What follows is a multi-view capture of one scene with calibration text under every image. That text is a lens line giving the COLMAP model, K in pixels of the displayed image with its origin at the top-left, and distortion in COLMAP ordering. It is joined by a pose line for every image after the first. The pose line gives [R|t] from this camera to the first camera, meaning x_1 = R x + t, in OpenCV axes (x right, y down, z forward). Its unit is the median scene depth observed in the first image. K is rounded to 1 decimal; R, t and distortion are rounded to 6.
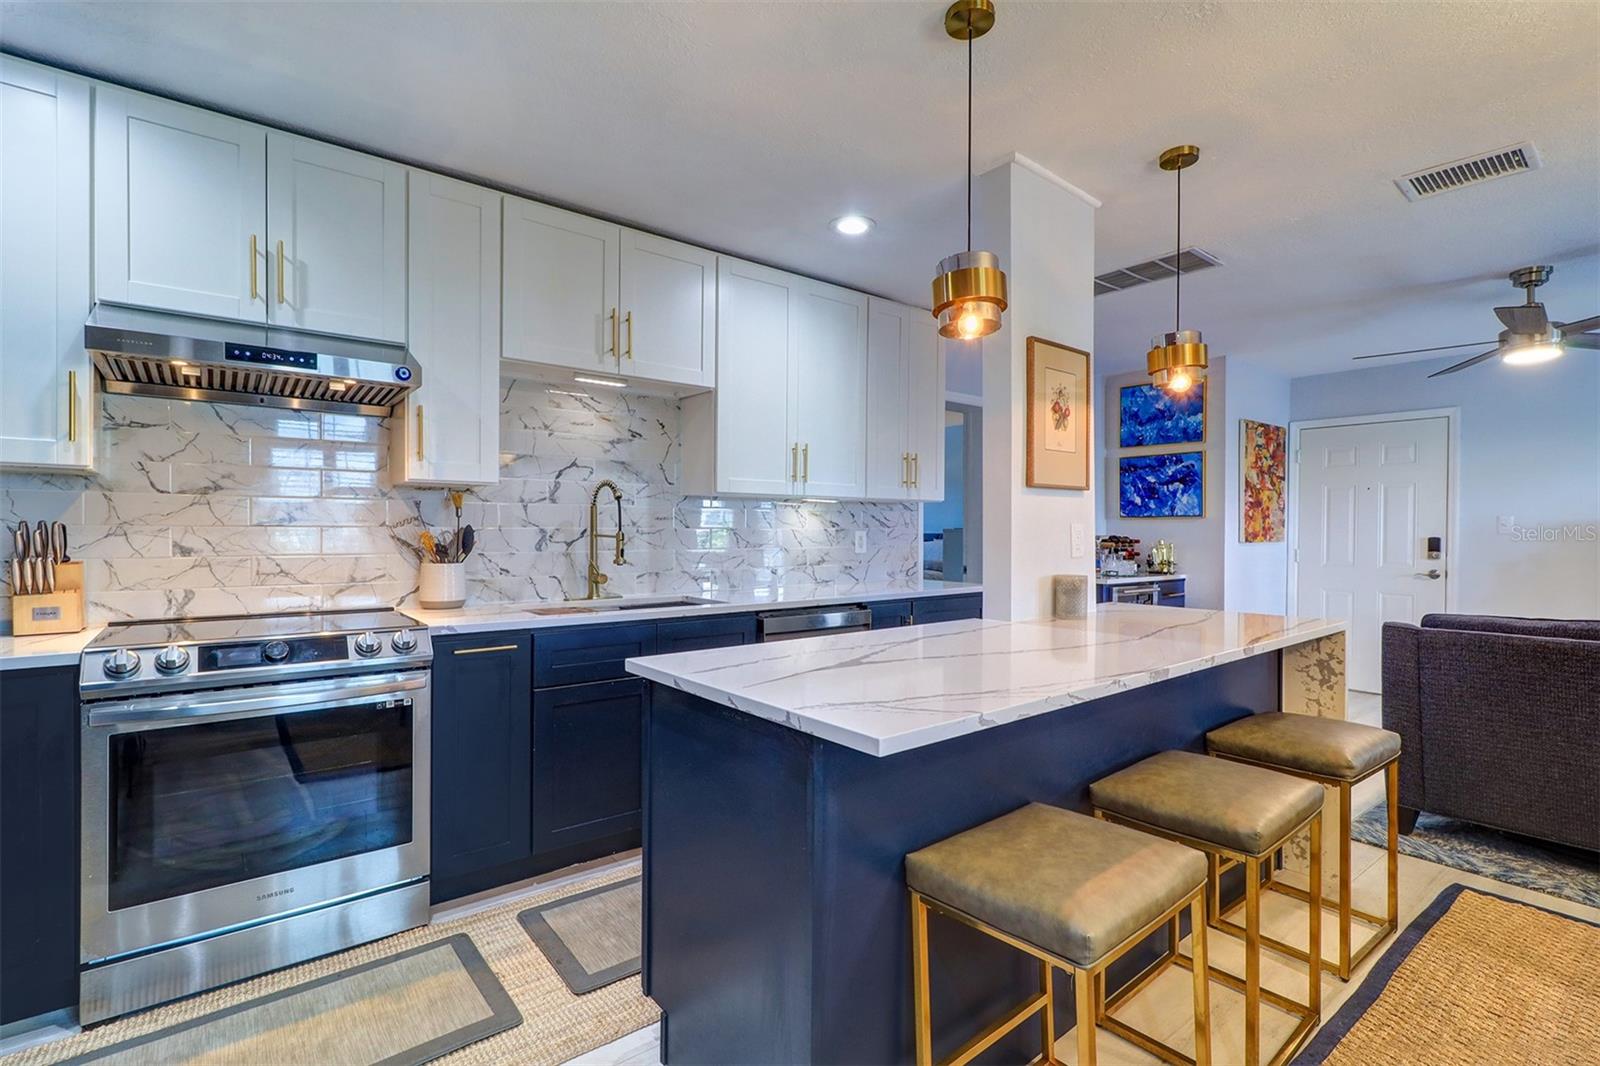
lens RADIAL K [[741.3, 0, 808.5], [0, 741.3, 538.0], [0, 0, 1]] dist [-0.004671, 0.000760]
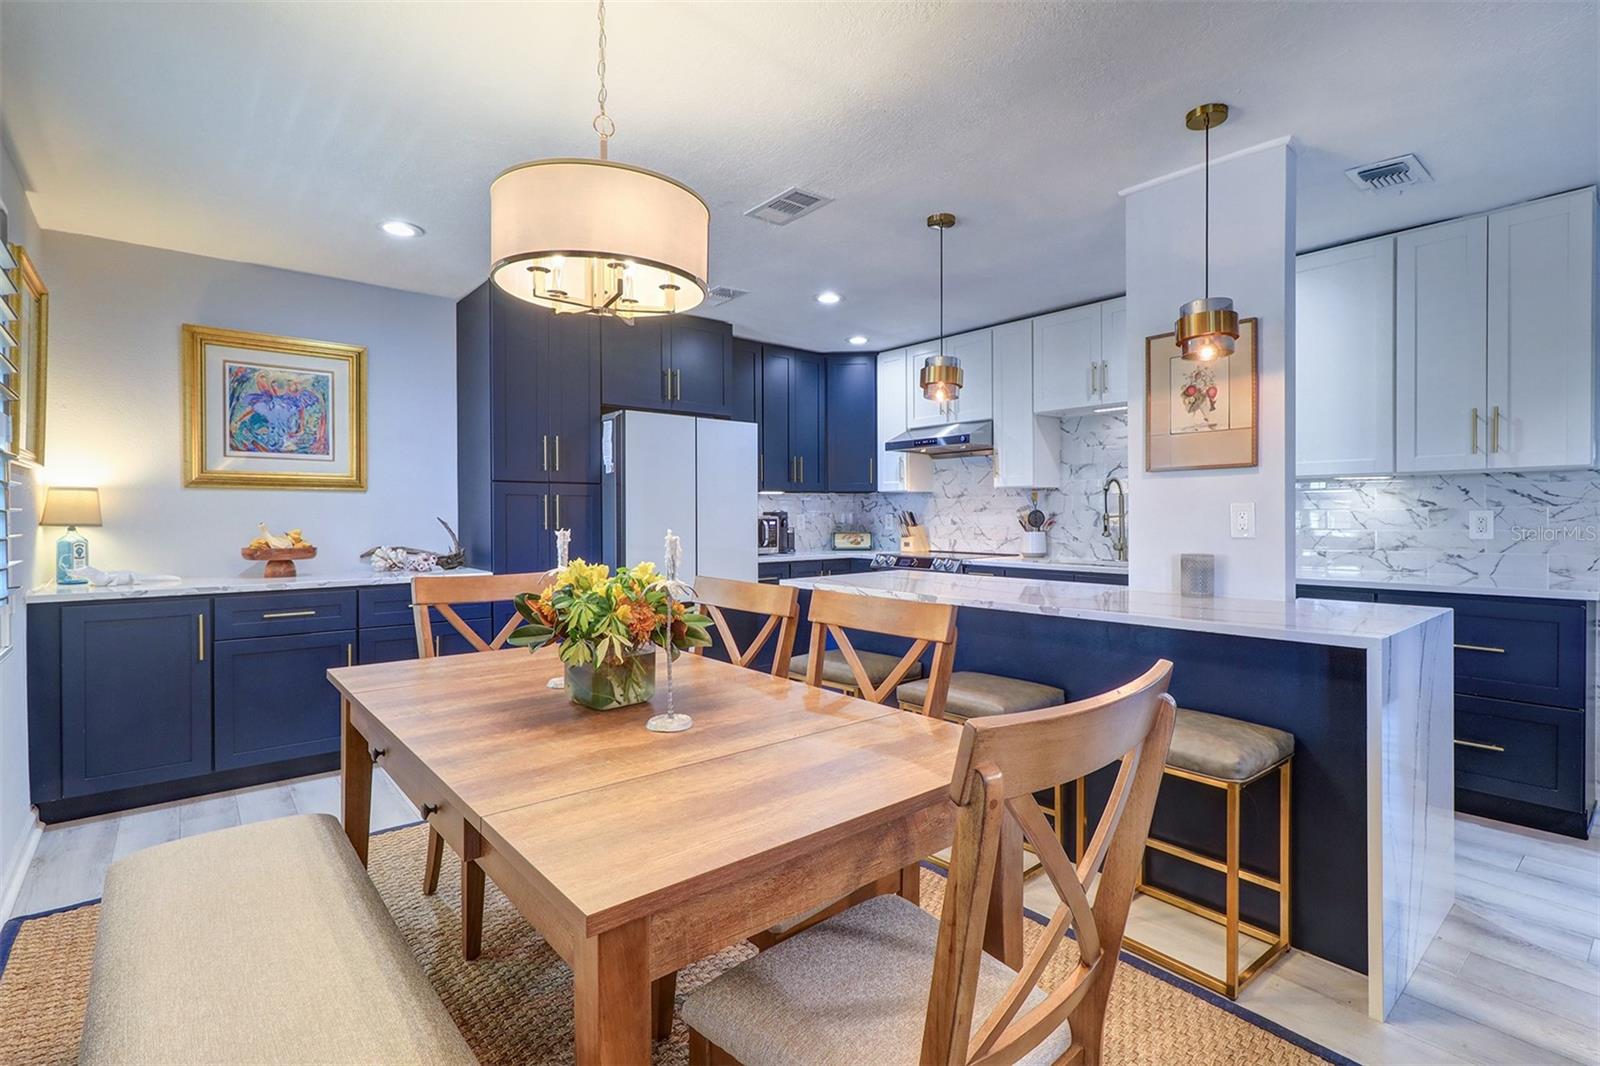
lens RADIAL K [[741.3, 0, 805.4], [0, 741.3, 514.8], [0, 0, 1]] dist [-0.004671, 0.000760]
pose [[0.022382, -0.003826, -0.999742, 1.508712], [-0.006296, 0.999972, -0.003968, 0.004278], [0.999730, 0.006383, 0.022357, 0.489425]]
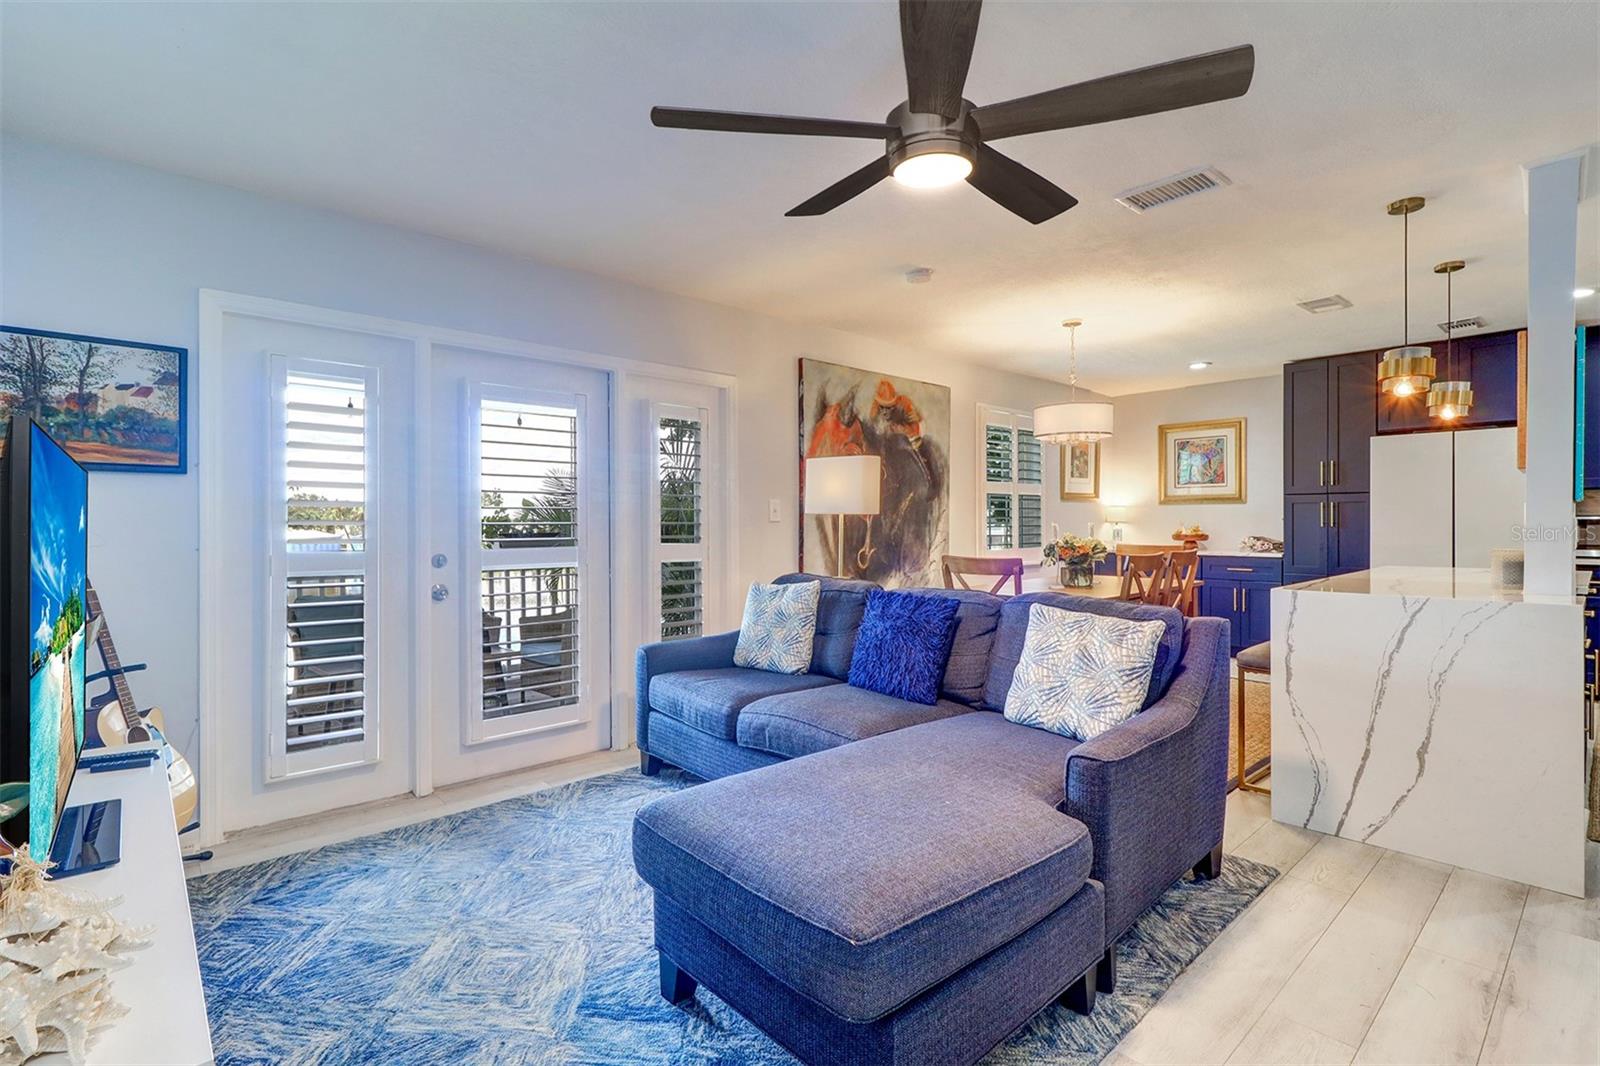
lens RADIAL K [[741.3, 0, 805.9], [0, 741.3, 528.2], [0, 0, 1]] dist [-0.004671, 0.000760]
pose [[-0.997957, 0.002072, -0.063863, 1.662247], [0.000991, 0.999856, 0.016953, -0.002930], [0.063889, 0.016855, -0.997815, 2.281133]]
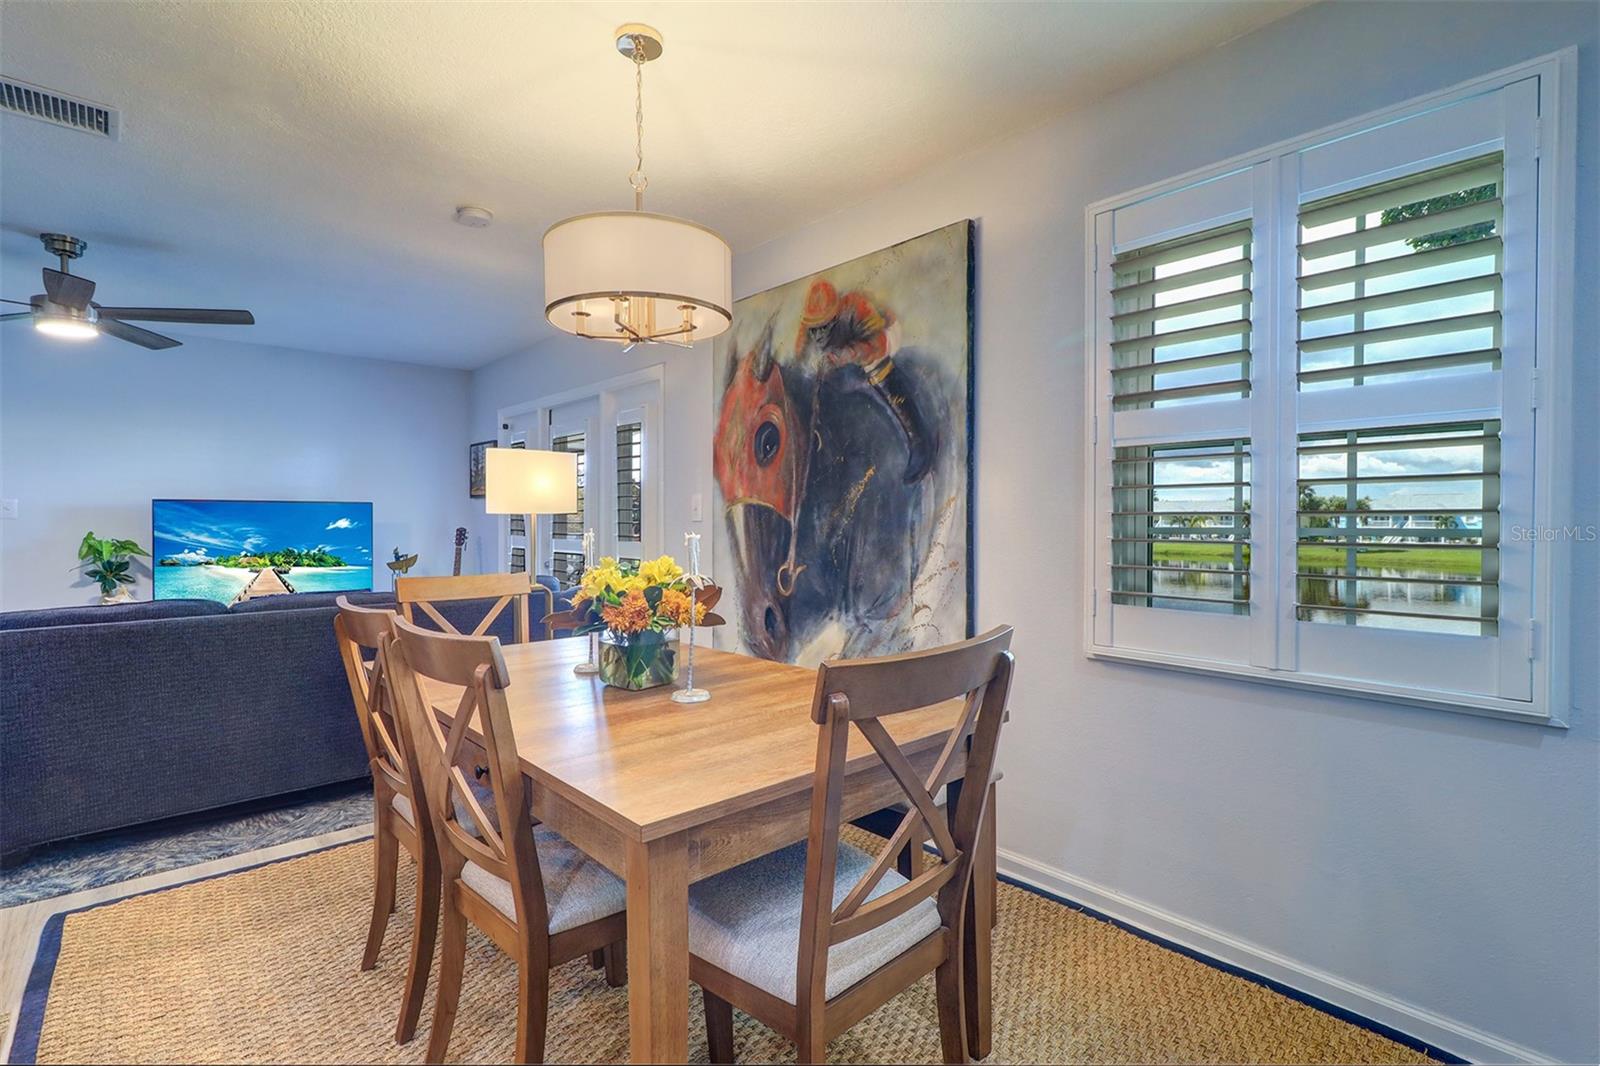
lens RADIAL K [[741.3, 0, 821.6], [0, 741.3, 531.6], [0, 0, 1]] dist [-0.004671, 0.000760]
pose [[-0.064420, -0.021920, 0.997682, -0.046691], [0.010313, 0.999691, 0.022630, 0.000580], [-0.997870, 0.011747, -0.064174, 0.132105]]
